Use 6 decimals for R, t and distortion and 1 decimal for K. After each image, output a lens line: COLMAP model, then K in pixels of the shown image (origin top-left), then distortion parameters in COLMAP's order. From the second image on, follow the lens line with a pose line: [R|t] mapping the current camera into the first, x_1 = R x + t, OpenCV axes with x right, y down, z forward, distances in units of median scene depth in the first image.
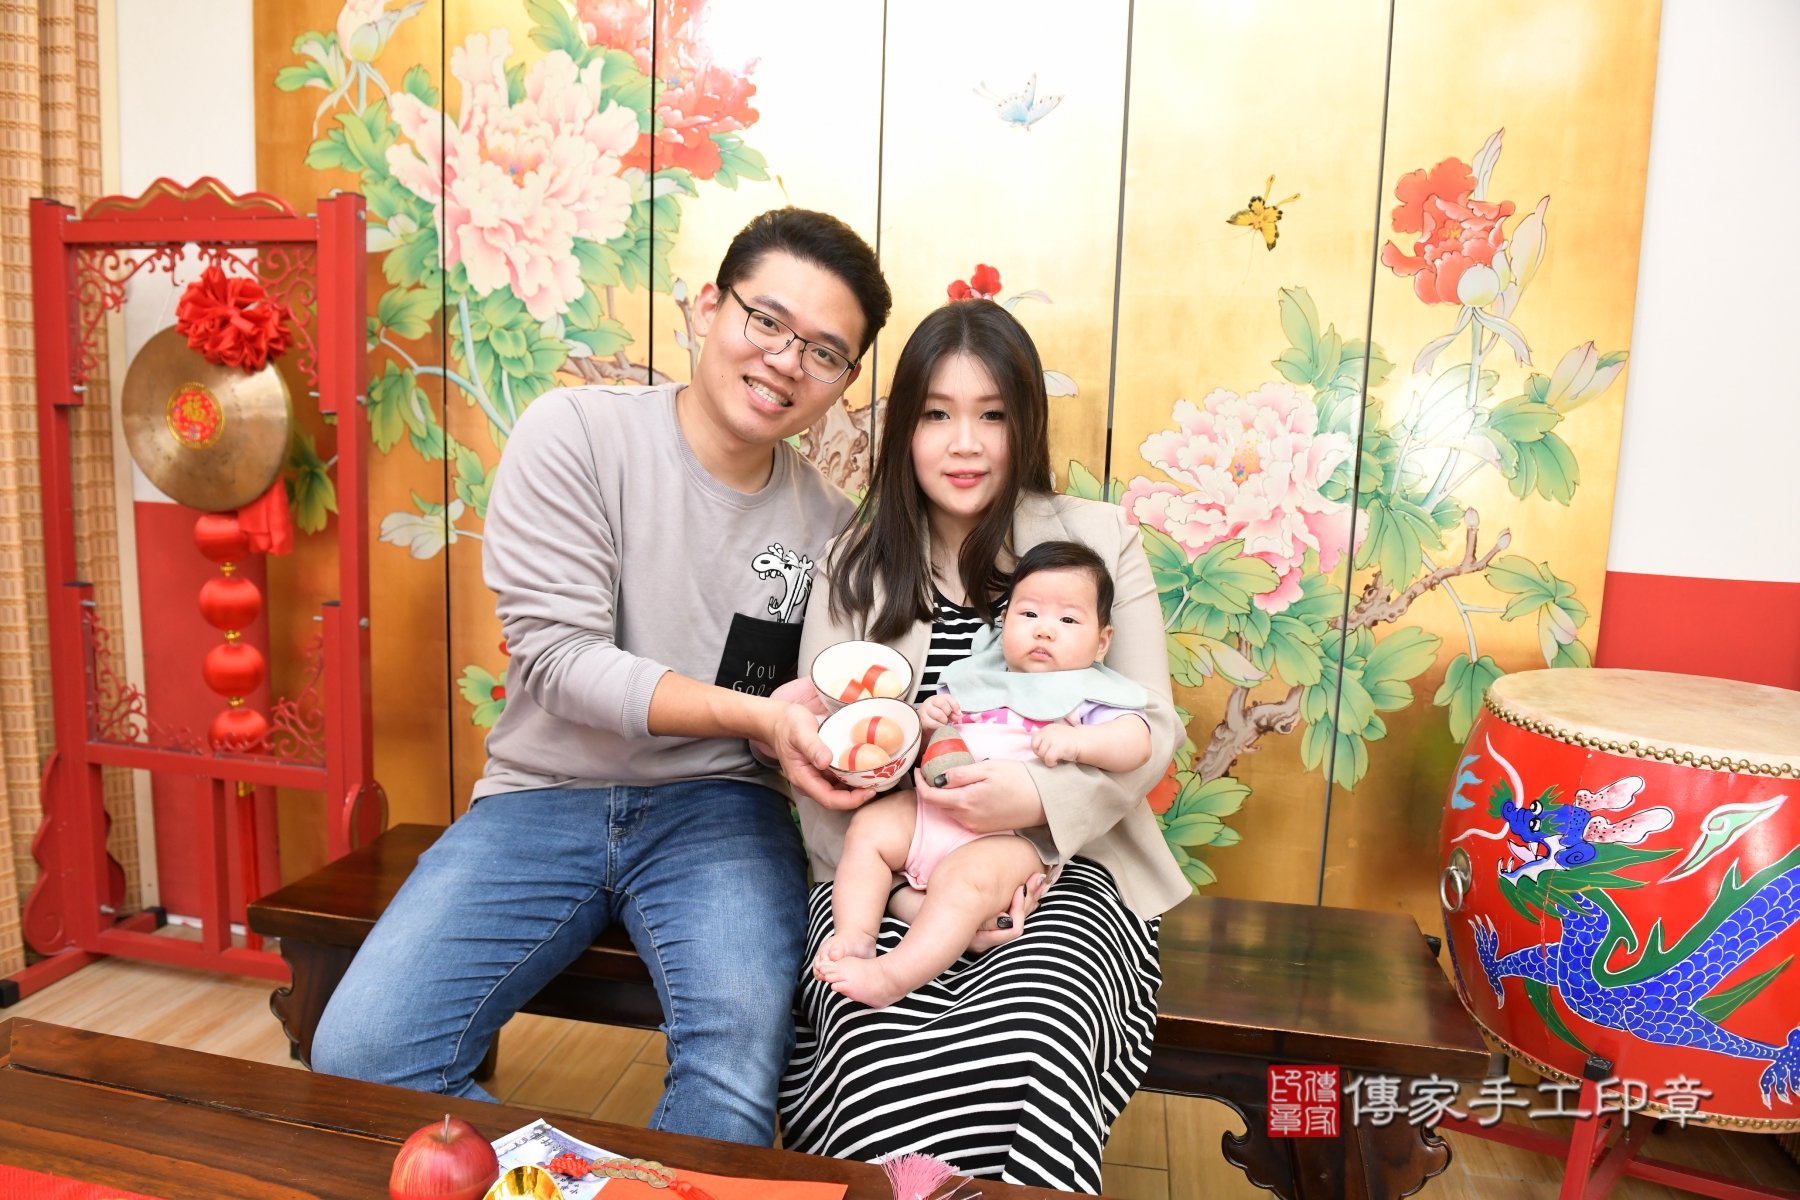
lens RADIAL K [[1248.0, 0, 895.1], [0, 1248.0, 605.0], [0, 0, 1]] dist [-0.057648, 0.003060]
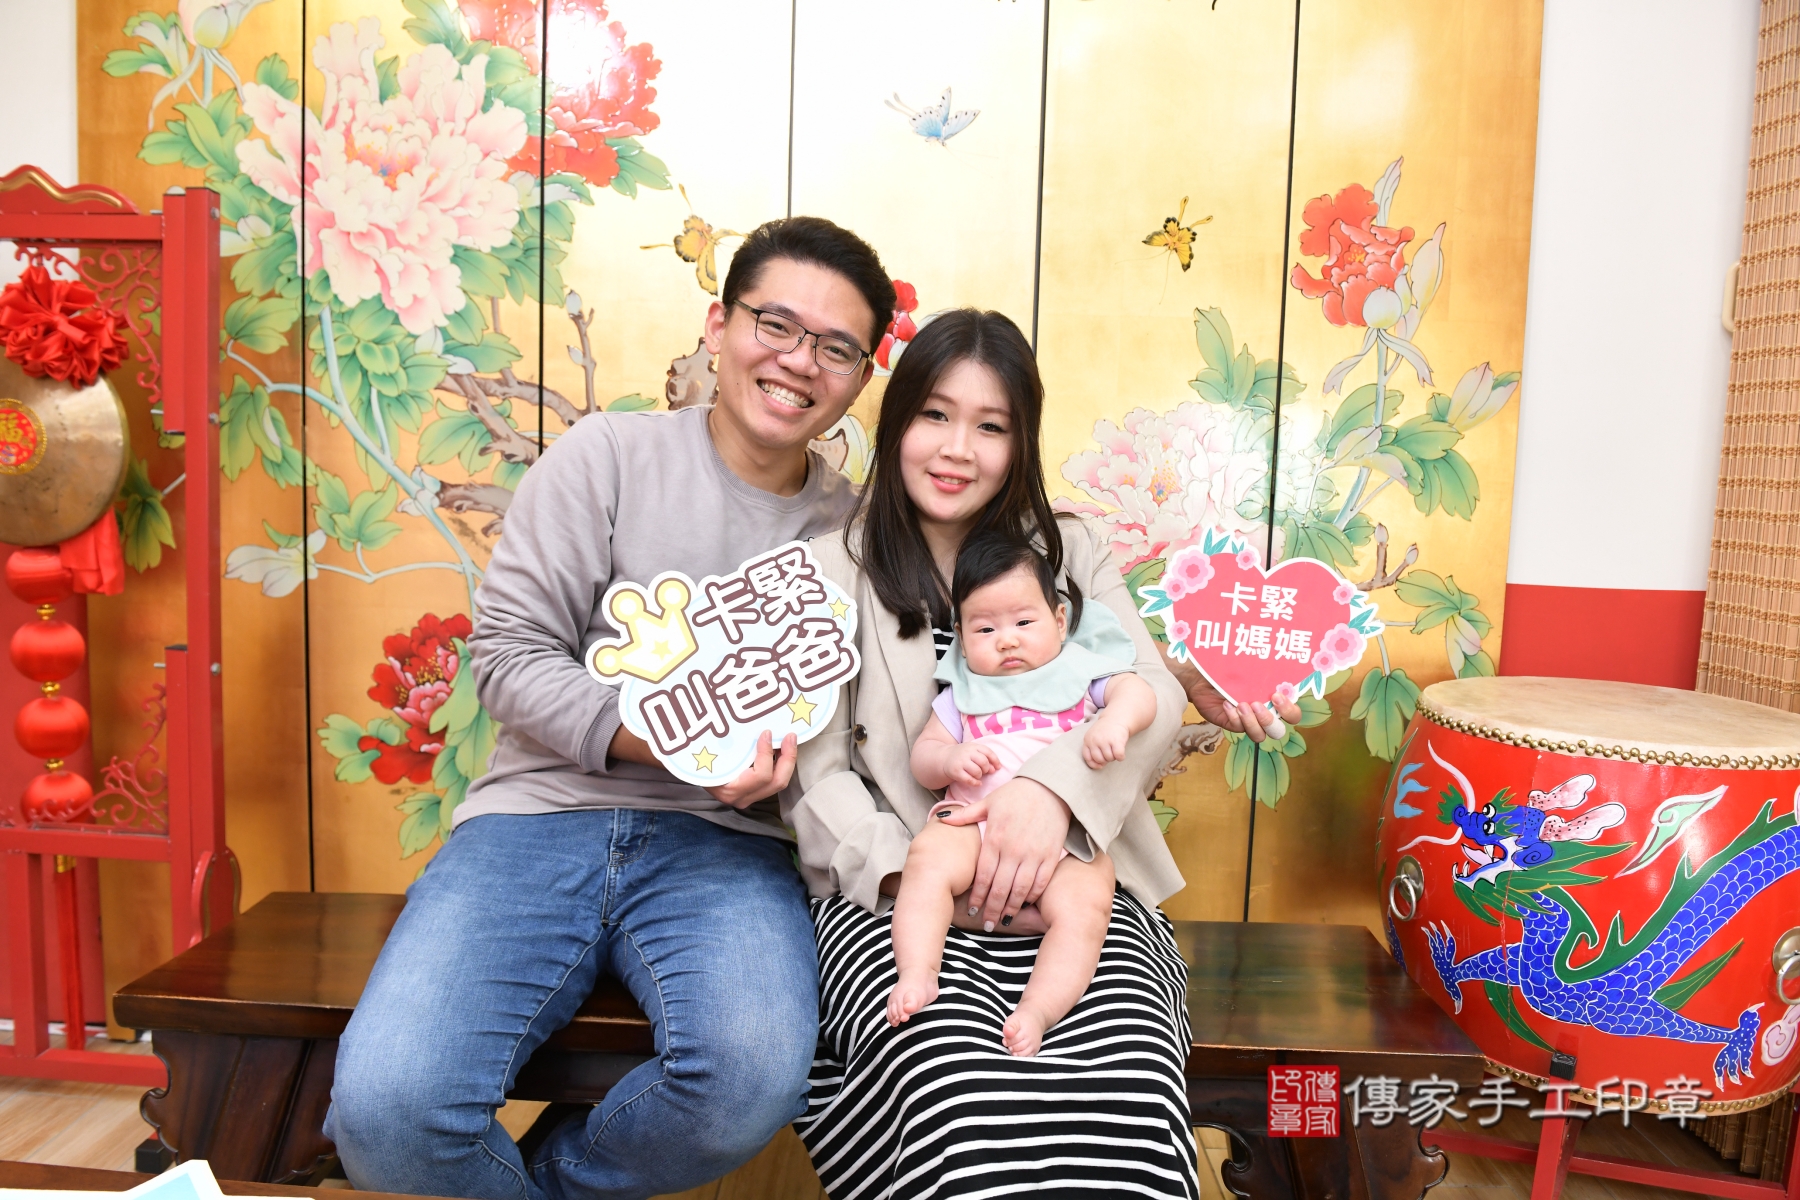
lens RADIAL K [[1262.0, 0, 894.0], [0, 1262.0, 602.8], [0, 0, 1]] dist [-0.057259, 0.005066]
pose [[0.986683, -0.019781, 0.161446, -0.094147], [0.026204, 0.998944, -0.037750, 0.014039], [-0.160529, 0.041478, 0.986159, 0.041028]]
